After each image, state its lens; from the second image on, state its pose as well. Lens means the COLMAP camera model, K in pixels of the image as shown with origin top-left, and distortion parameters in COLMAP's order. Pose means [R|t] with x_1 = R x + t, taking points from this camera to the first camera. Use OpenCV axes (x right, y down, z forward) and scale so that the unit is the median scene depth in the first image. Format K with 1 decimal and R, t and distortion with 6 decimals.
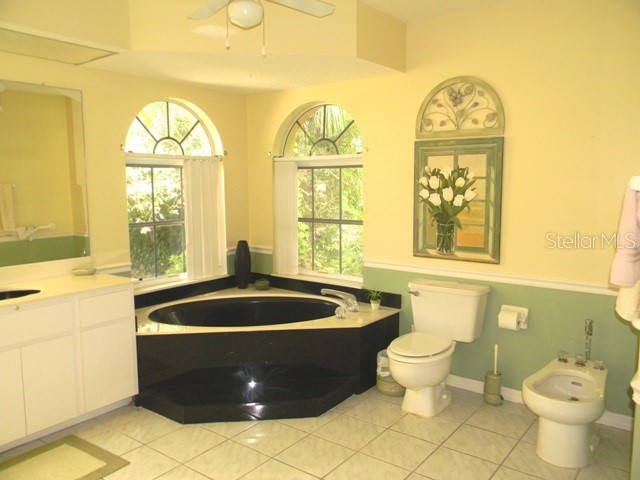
lens RADIAL K [[514.6, 0, 320.0], [0, 514.6, 240.8], [0, 0, 1]] dist [0.023877, -0.011839]
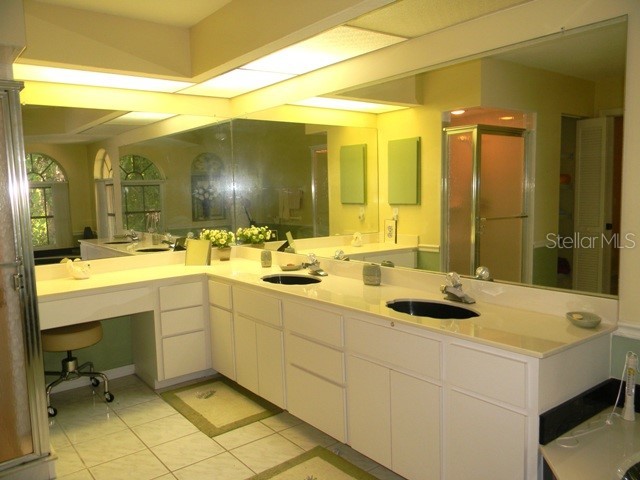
lens RADIAL K [[514.6, 0, 320.0], [0, 514.6, 240.8], [0, 0, 1]] dist [0.023877, -0.011839]
pose [[0.250386, -0.100430, 0.962923, -2.148150], [0.133950, 0.988633, 0.068281, 0.036591], [-0.958835, 0.111887, 0.260993, -0.222264]]
